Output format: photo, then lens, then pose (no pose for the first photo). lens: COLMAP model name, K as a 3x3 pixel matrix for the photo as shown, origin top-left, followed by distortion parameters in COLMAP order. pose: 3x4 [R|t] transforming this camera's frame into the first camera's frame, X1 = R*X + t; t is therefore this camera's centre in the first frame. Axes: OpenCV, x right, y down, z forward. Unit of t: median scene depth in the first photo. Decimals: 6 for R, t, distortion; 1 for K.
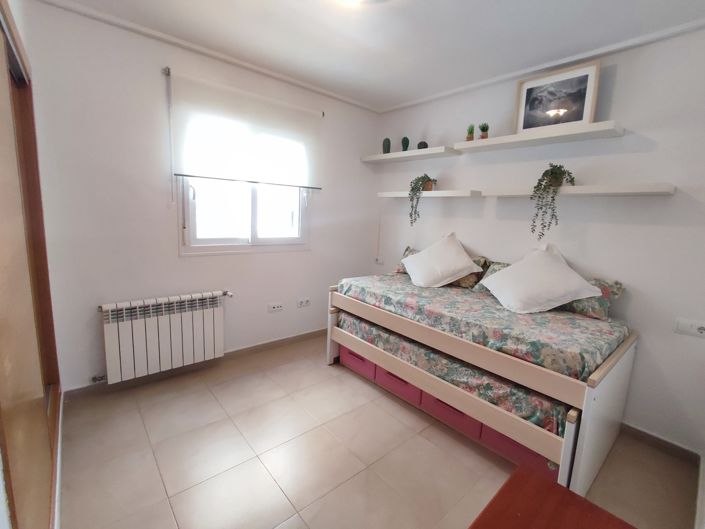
lens RADIAL K [[324.8, 0, 353.8], [0, 324.8, 261.3], [0, 0, 1]] dist [-0.008790, 0.003028]
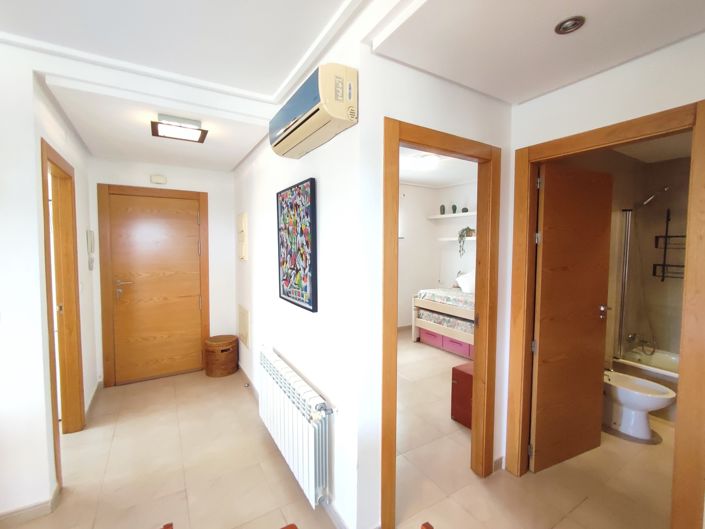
lens RADIAL K [[324.8, 0, 357.3], [0, 324.8, 258.9], [0, 0, 1]] dist [-0.008790, 0.003028]
pose [[0.986742, -0.036319, -0.158184, -0.101607], [0.018306, 0.993327, -0.113873, 0.093792], [0.161264, 0.109467, 0.980822, -0.889252]]
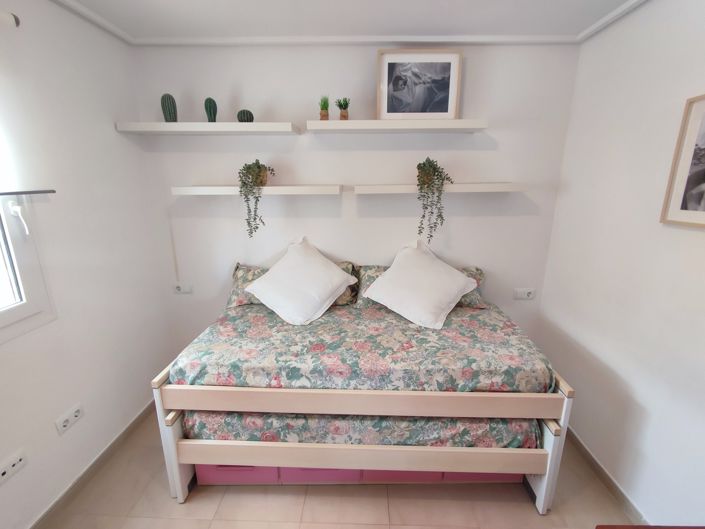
lens RADIAL K [[324.8, 0, 358.9], [0, 324.8, 260.5], [0, 0, 1]] dist [-0.008790, 0.003028]
pose [[0.670170, -0.229422, 0.705860, -0.209672], [0.145492, 0.973184, 0.178173, -0.191196], [-0.727808, -0.016710, 0.685577, 0.459336]]
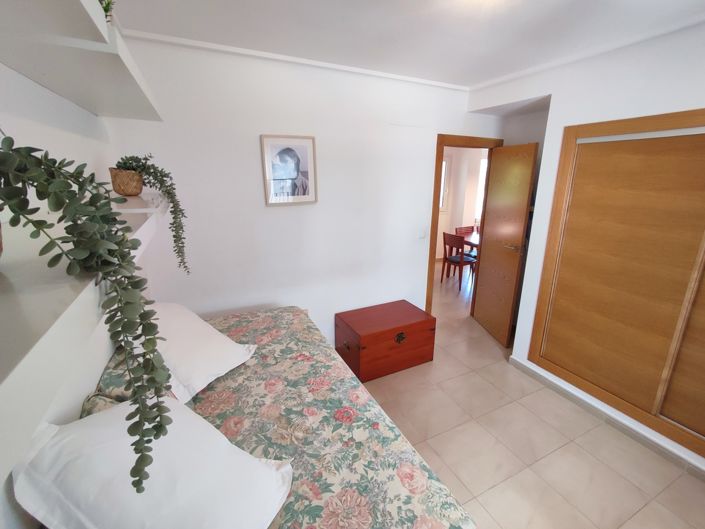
lens RADIAL K [[324.8, 0, 354.0], [0, 324.8, 262.7], [0, 0, 1]] dist [-0.008790, 0.003028]
pose [[-0.966180, -0.128469, 0.223590, 0.080810], [-0.022733, 0.906124, 0.422402, -0.346975], [-0.256866, 0.403033, -0.878399, 1.362099]]
